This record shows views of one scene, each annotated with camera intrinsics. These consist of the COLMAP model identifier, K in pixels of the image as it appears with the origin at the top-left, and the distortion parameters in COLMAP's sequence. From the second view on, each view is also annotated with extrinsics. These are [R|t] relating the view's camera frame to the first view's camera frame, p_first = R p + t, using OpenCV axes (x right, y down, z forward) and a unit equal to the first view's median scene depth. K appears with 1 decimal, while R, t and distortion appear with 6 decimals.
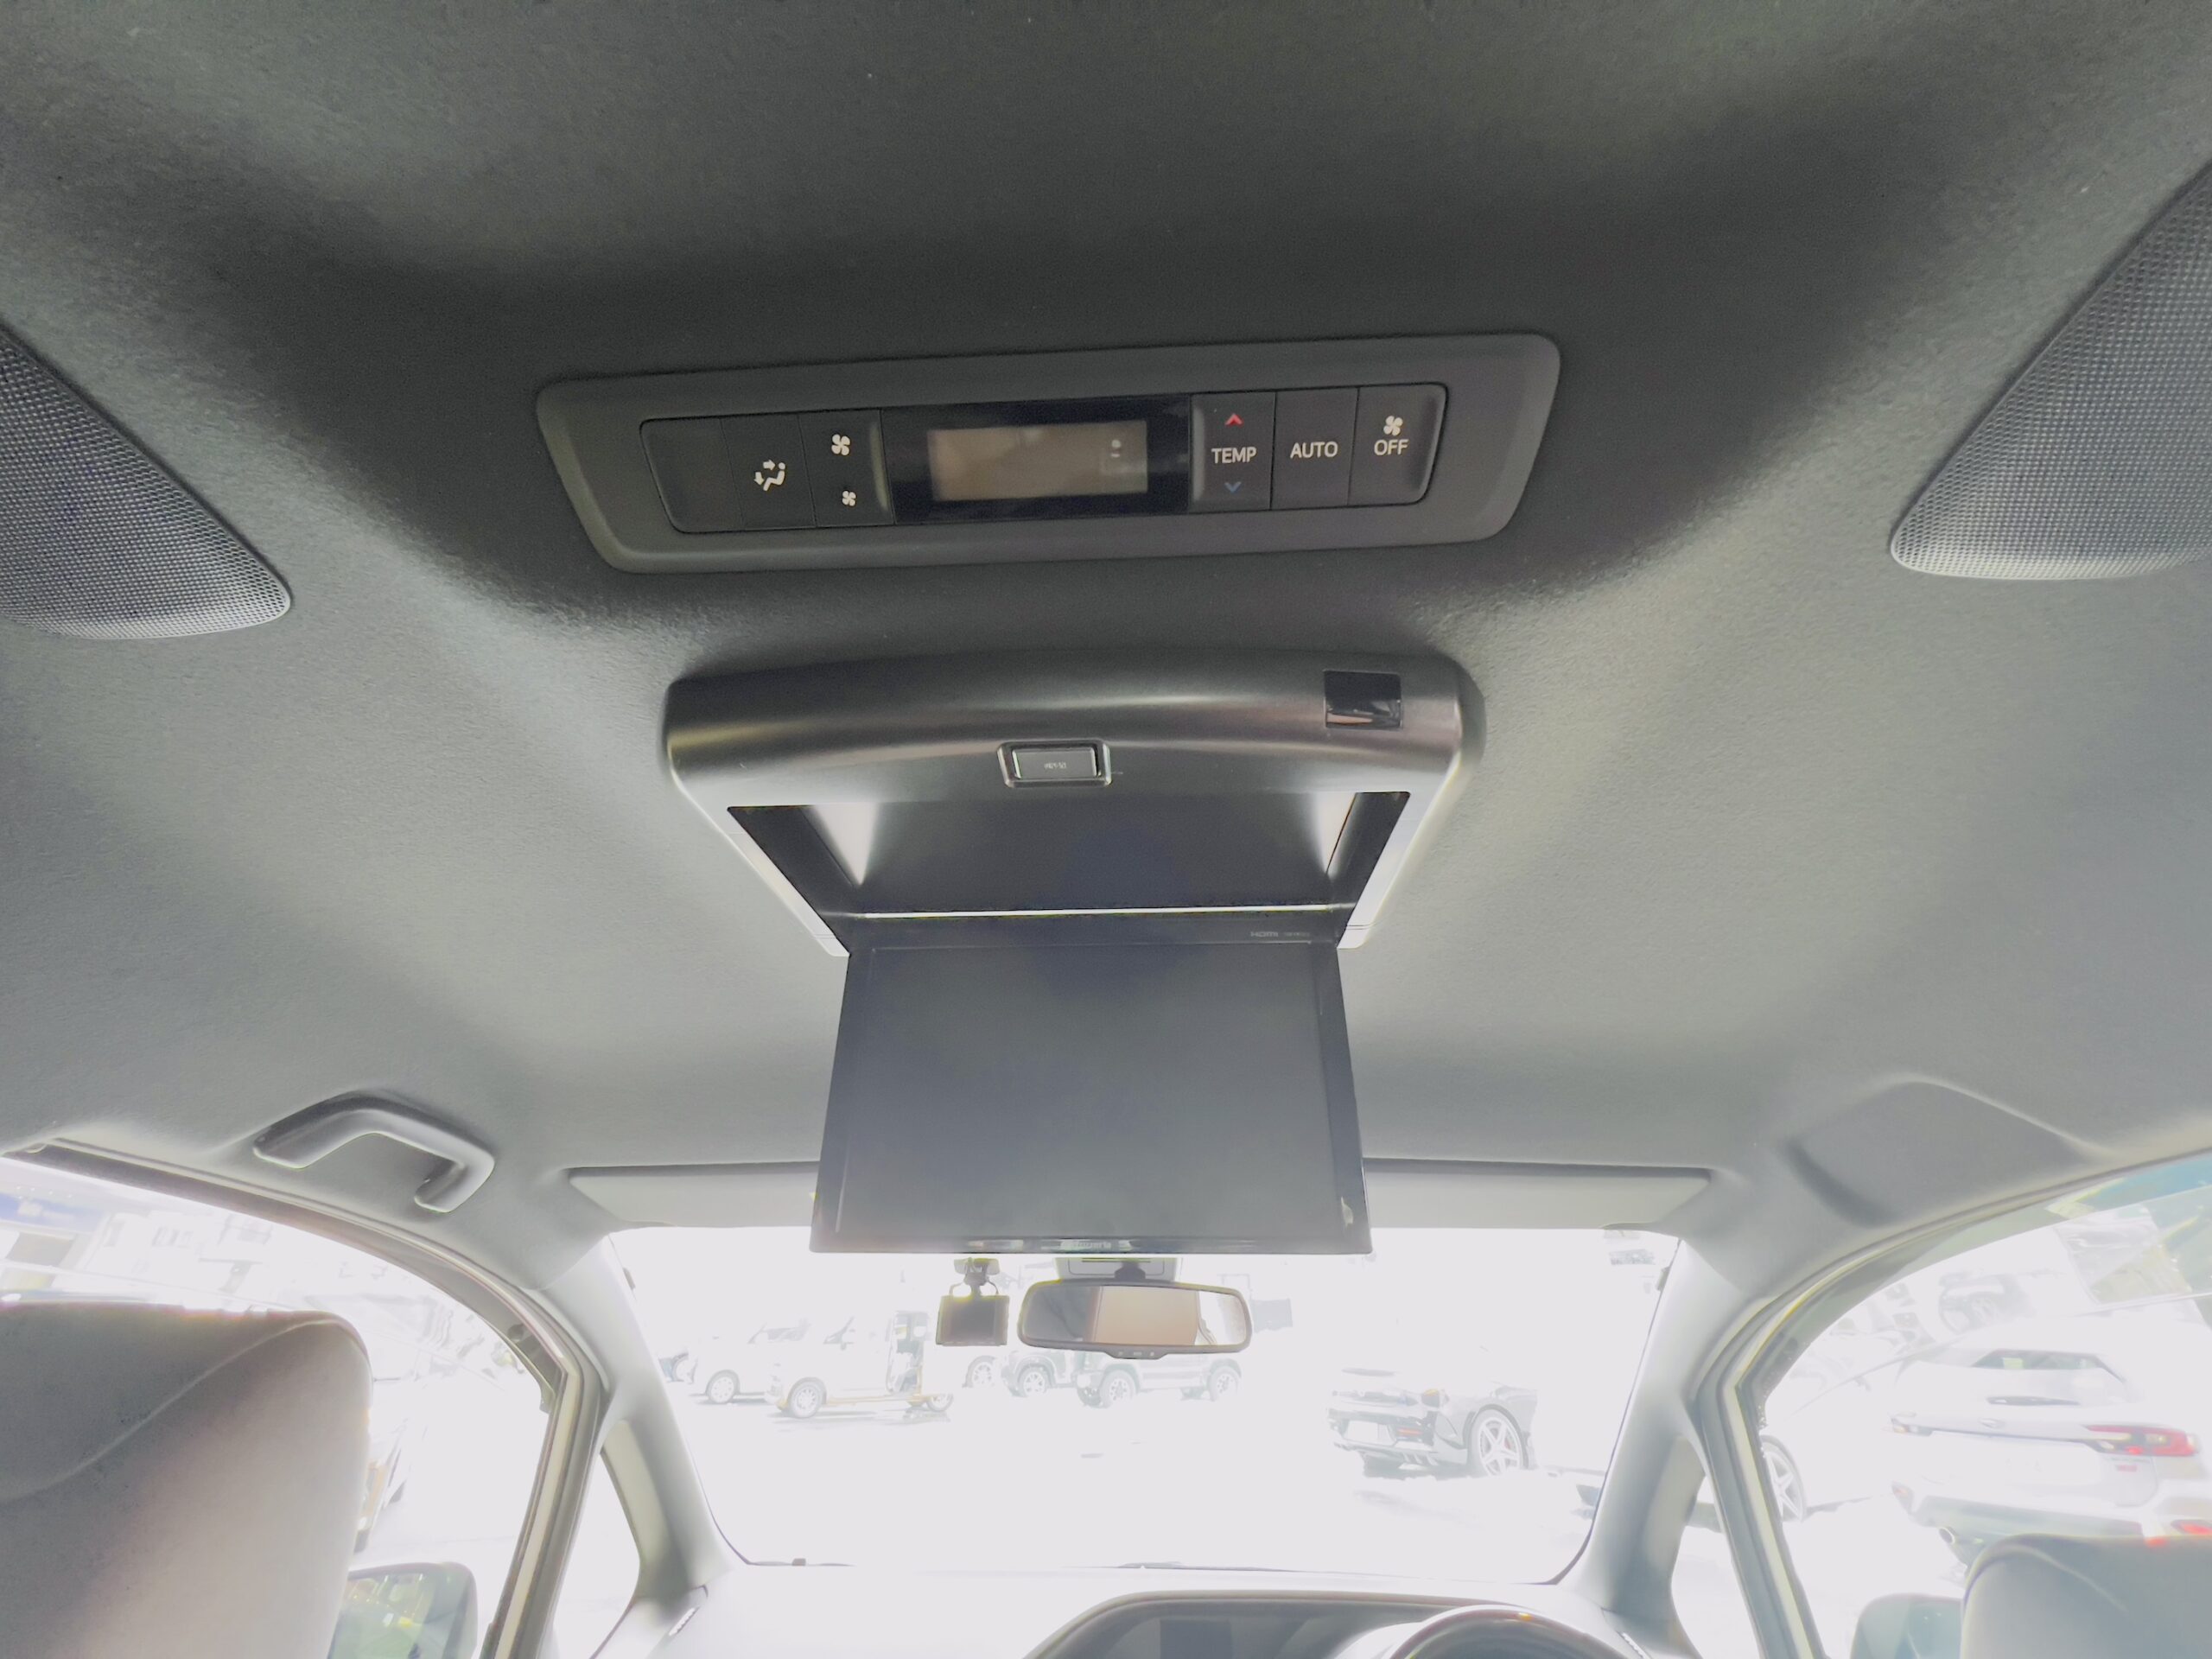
lens RADIAL K [[884.8, 0, 1102.5], [0, 884.8, 832.7], [0, 0, 1]] dist [-0.006145, 0.000828]
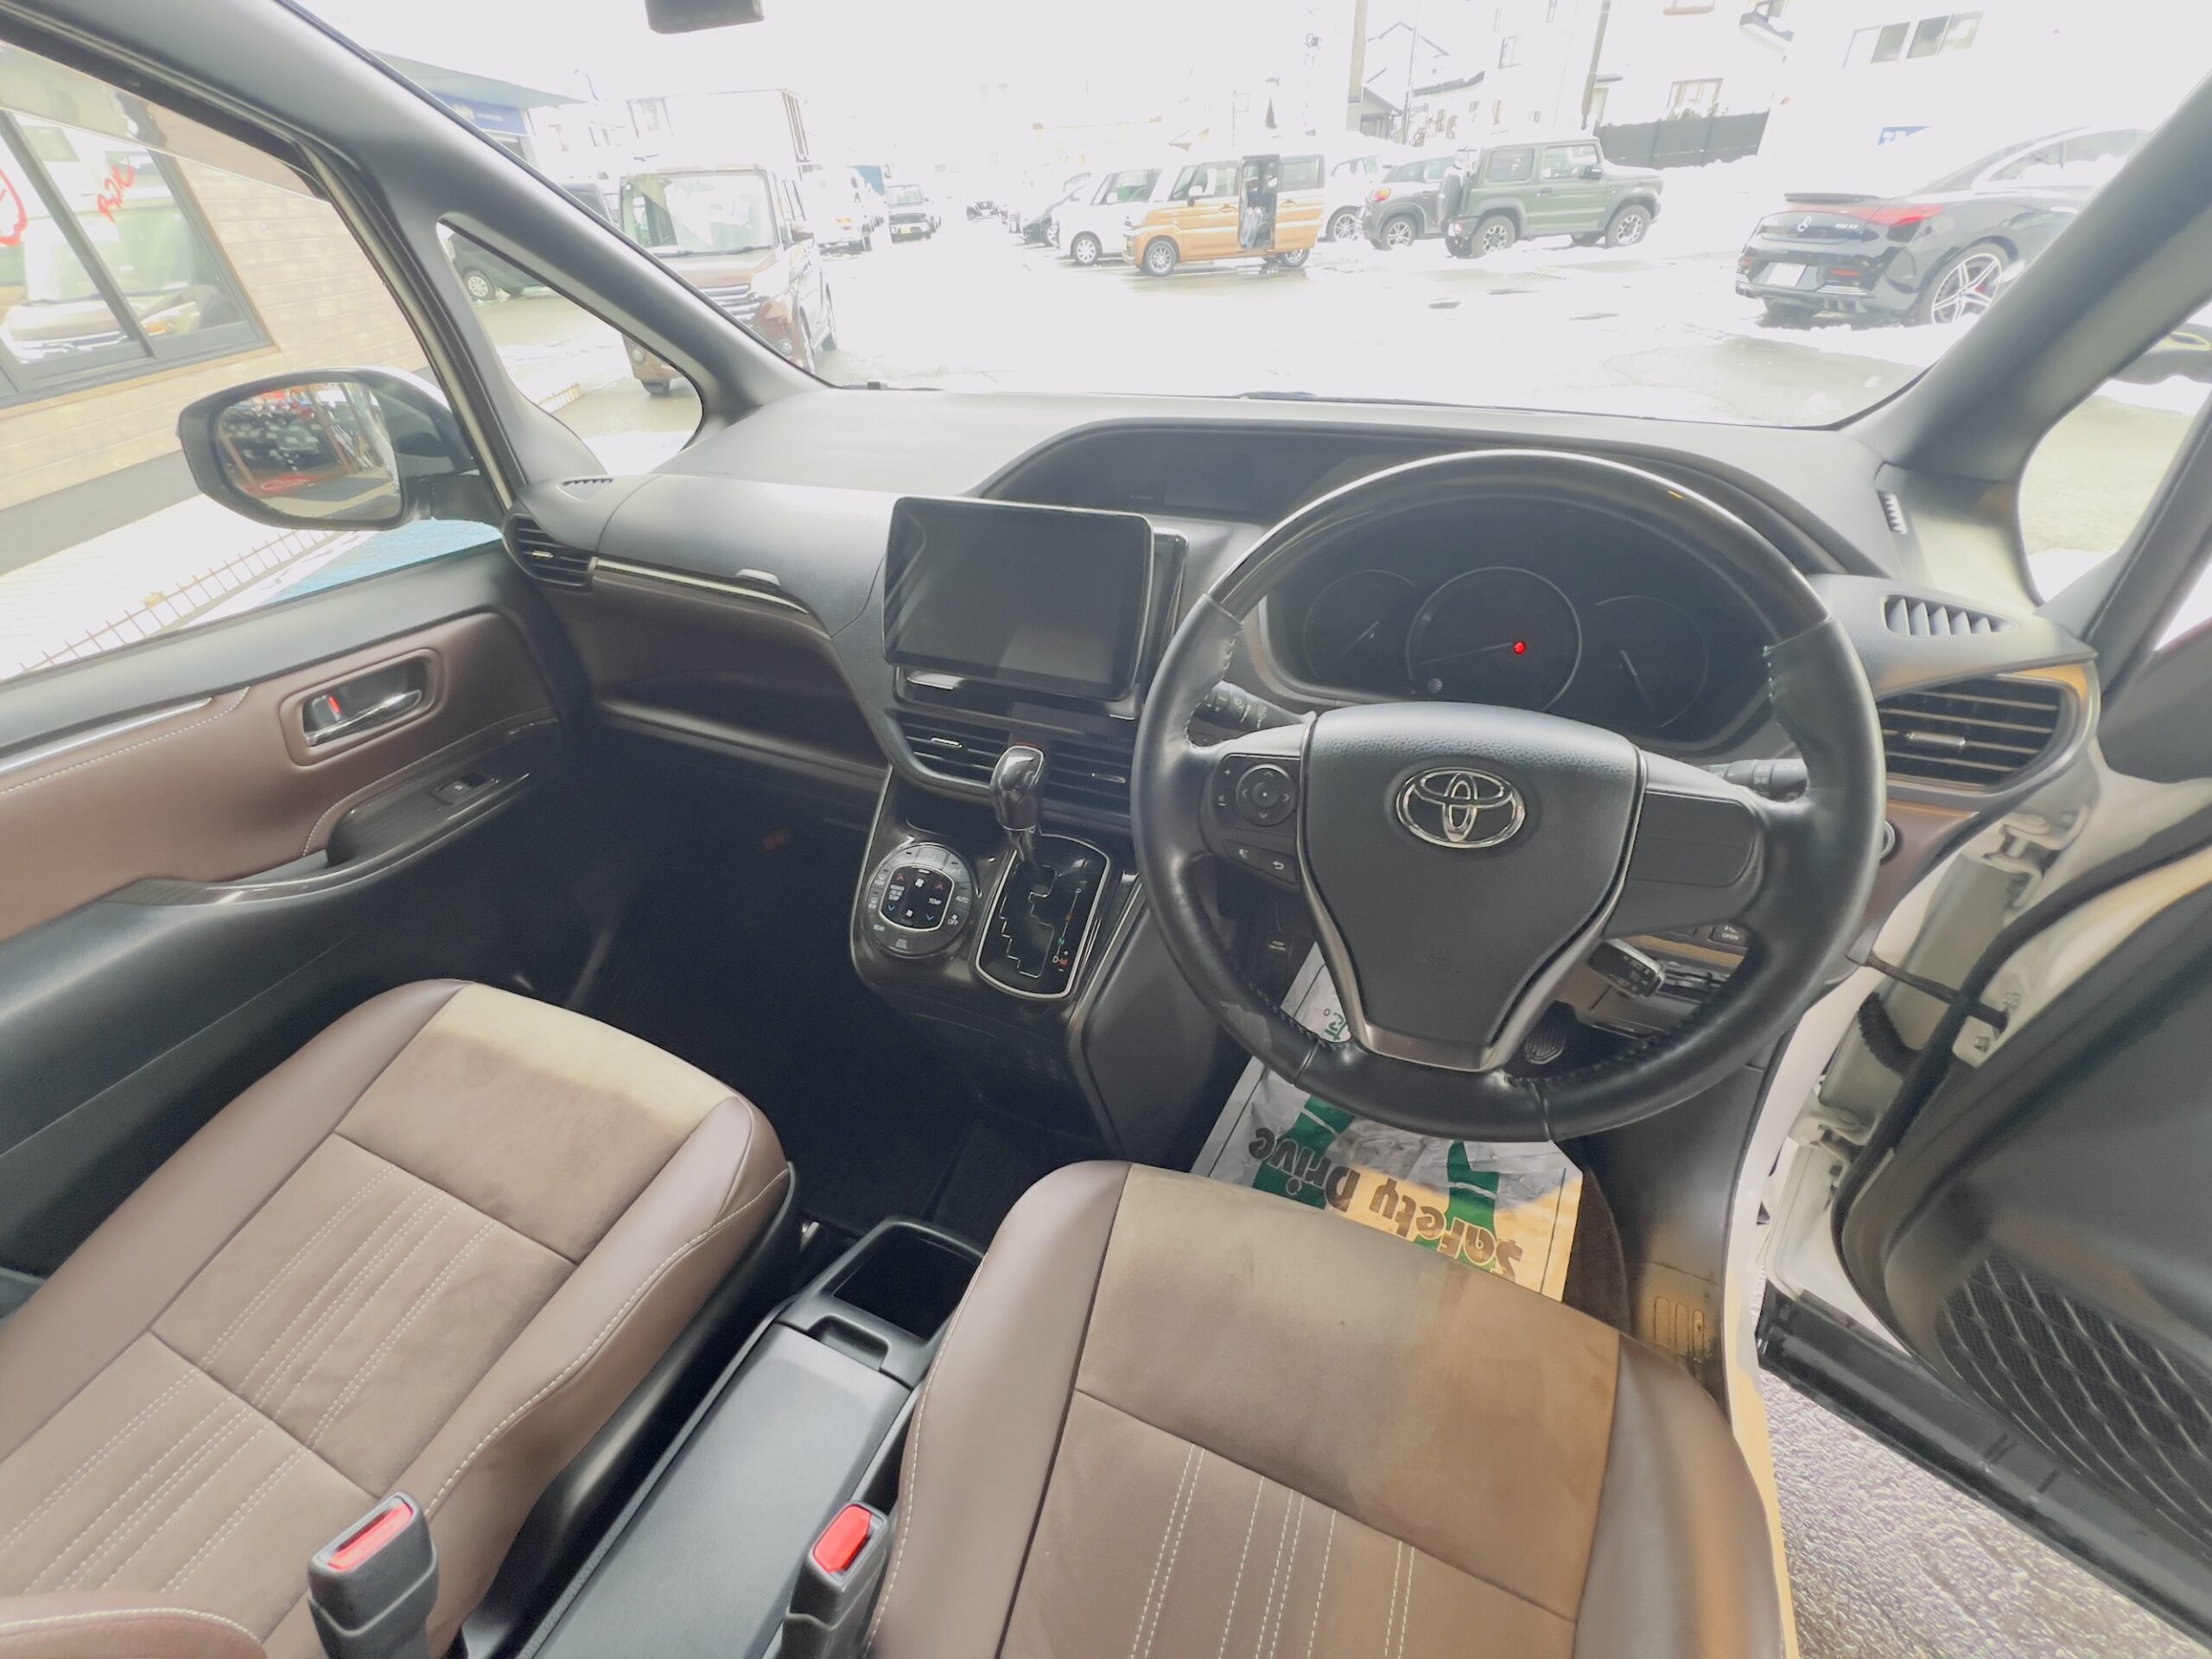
lens RADIAL K [[880.7, 0, 1107.1], [0, 880.7, 827.0], [0, 0, 1]] dist [-0.003649, 0.000737]
pose [[0.937759, 0.167633, -0.304151, 0.035957], [0.207374, 0.432227, 0.877597, 0.041166], [0.278576, -0.886047, 0.370562, 0.048214]]
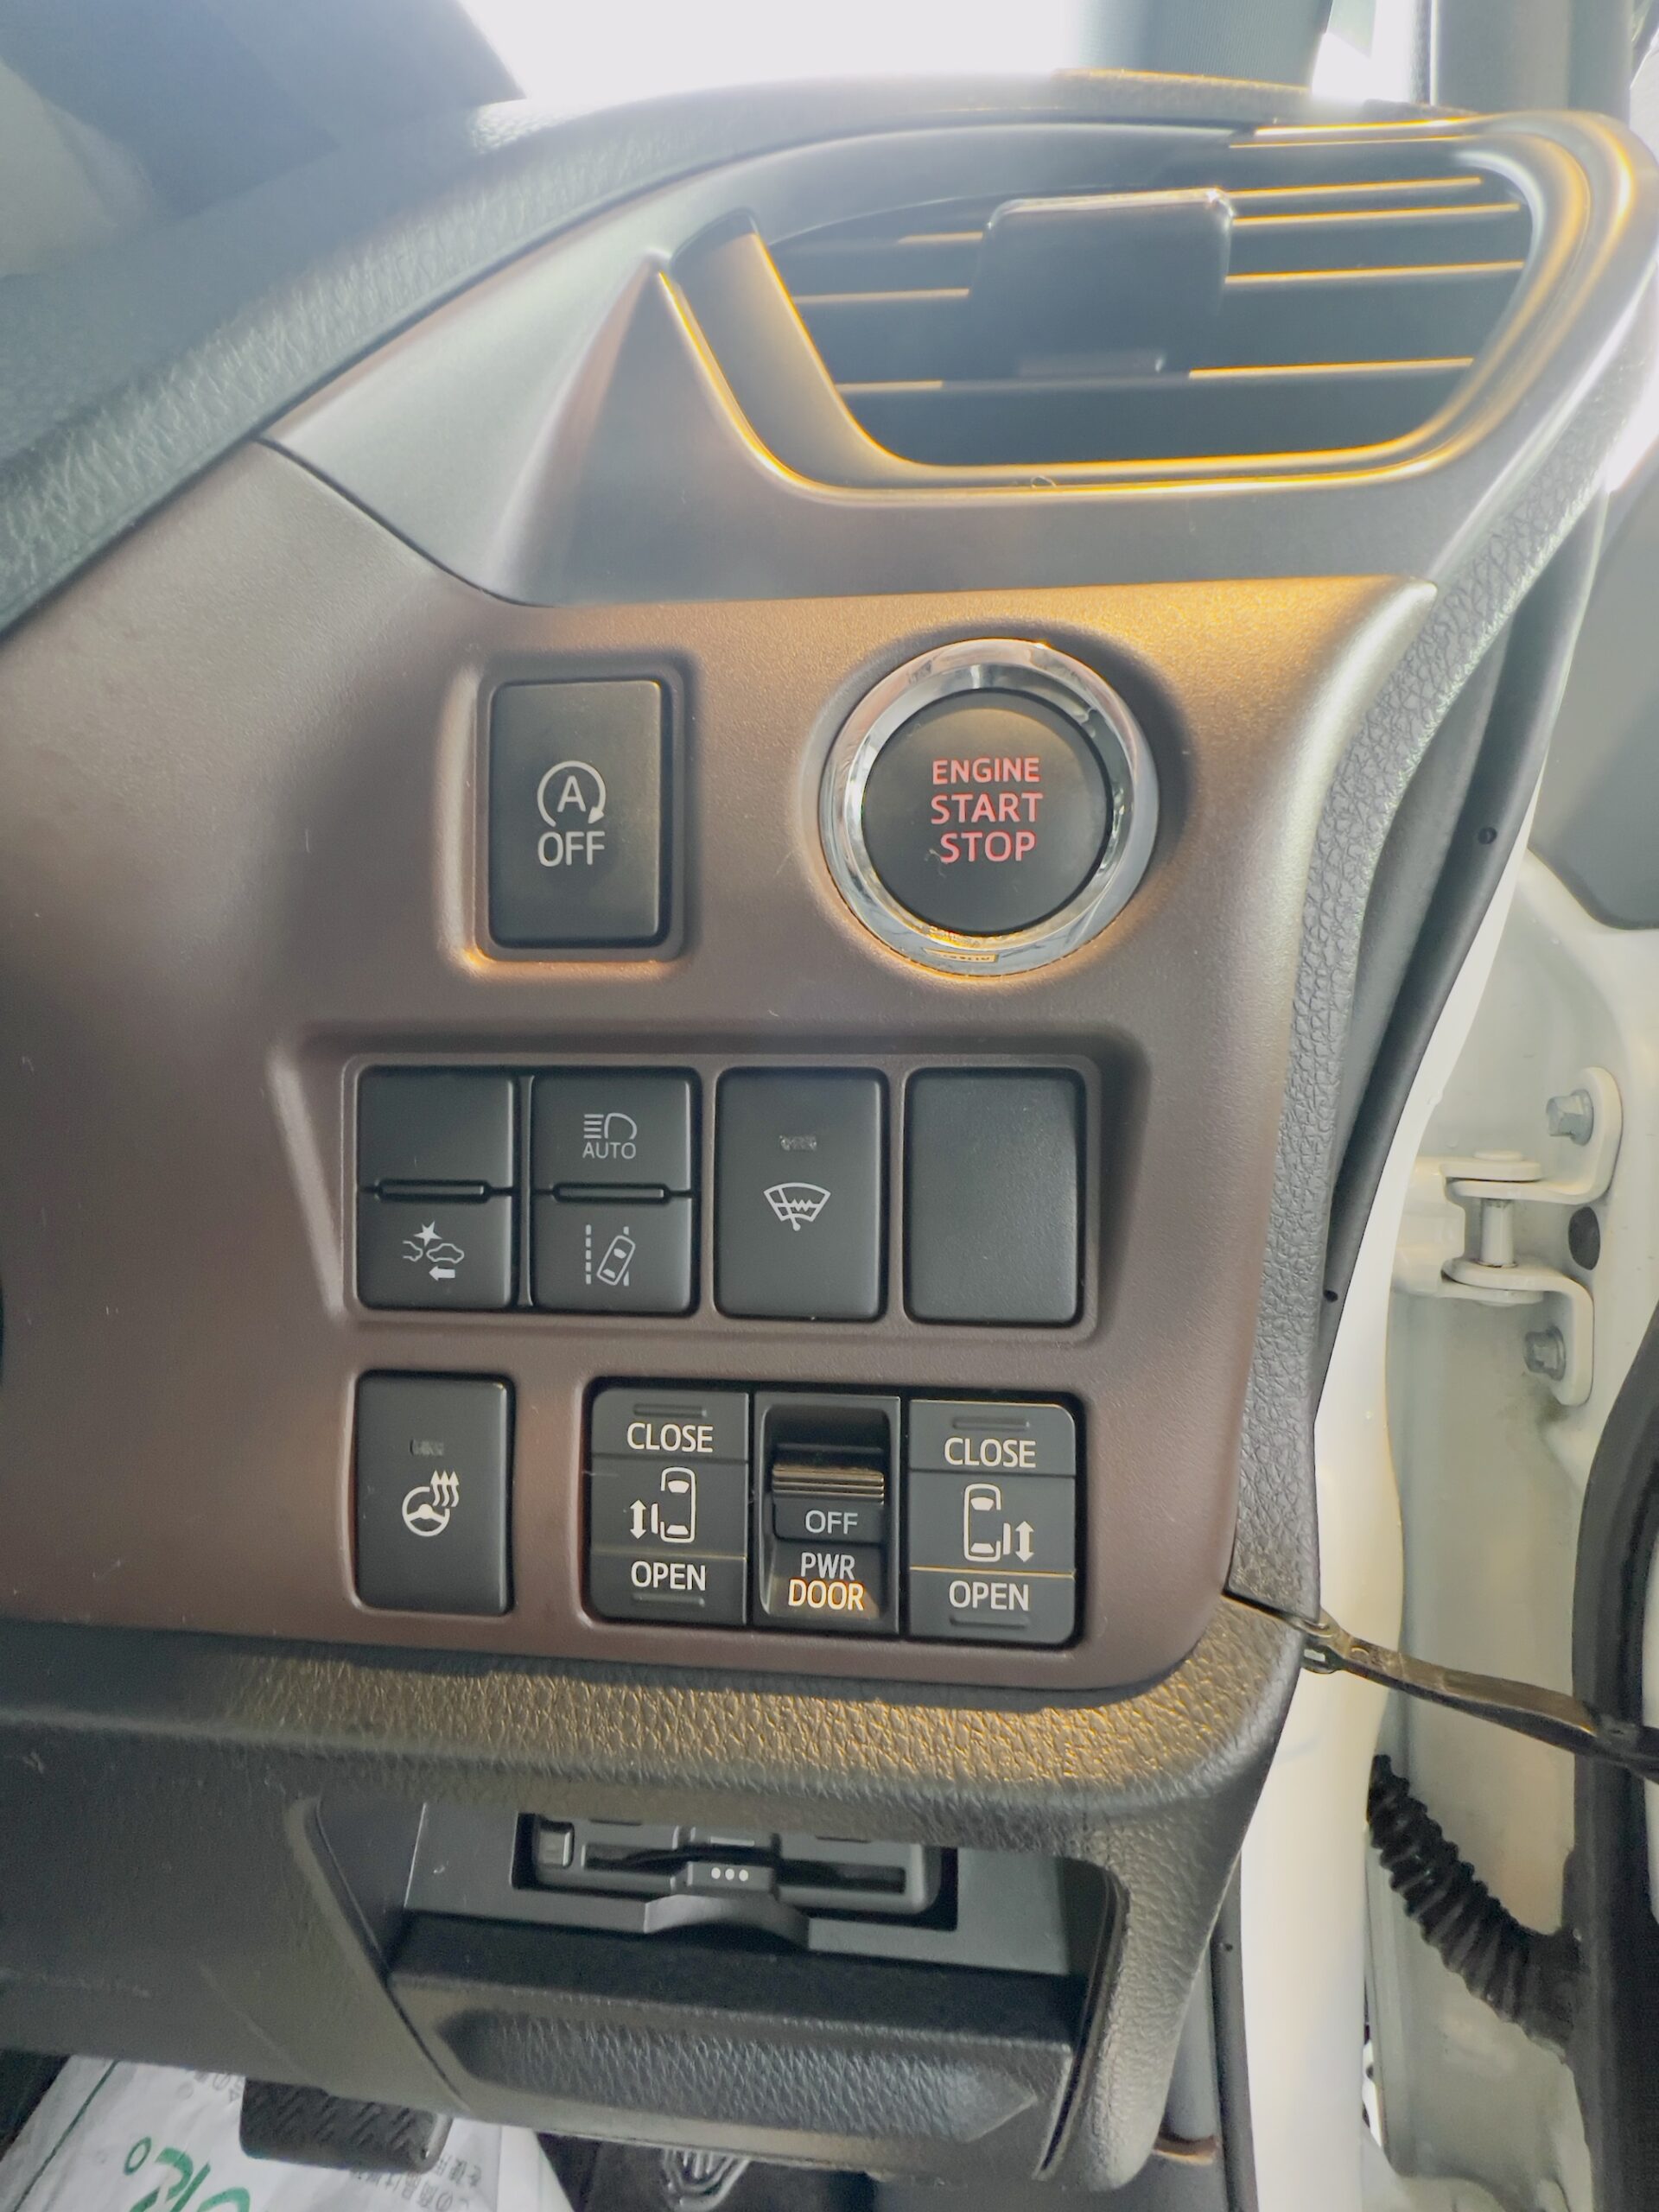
lens RADIAL K [[884.8, 0, 823.4], [0, 884.8, 1110.8], [0, 0, 1]] dist [-0.006145, 0.000828]
pose [[0.999821, 0.006947, -0.017611, 0.064404], [0.004020, 0.831116, 0.556085, 0.104345], [0.018500, -0.556056, 0.830939, 0.073562]]
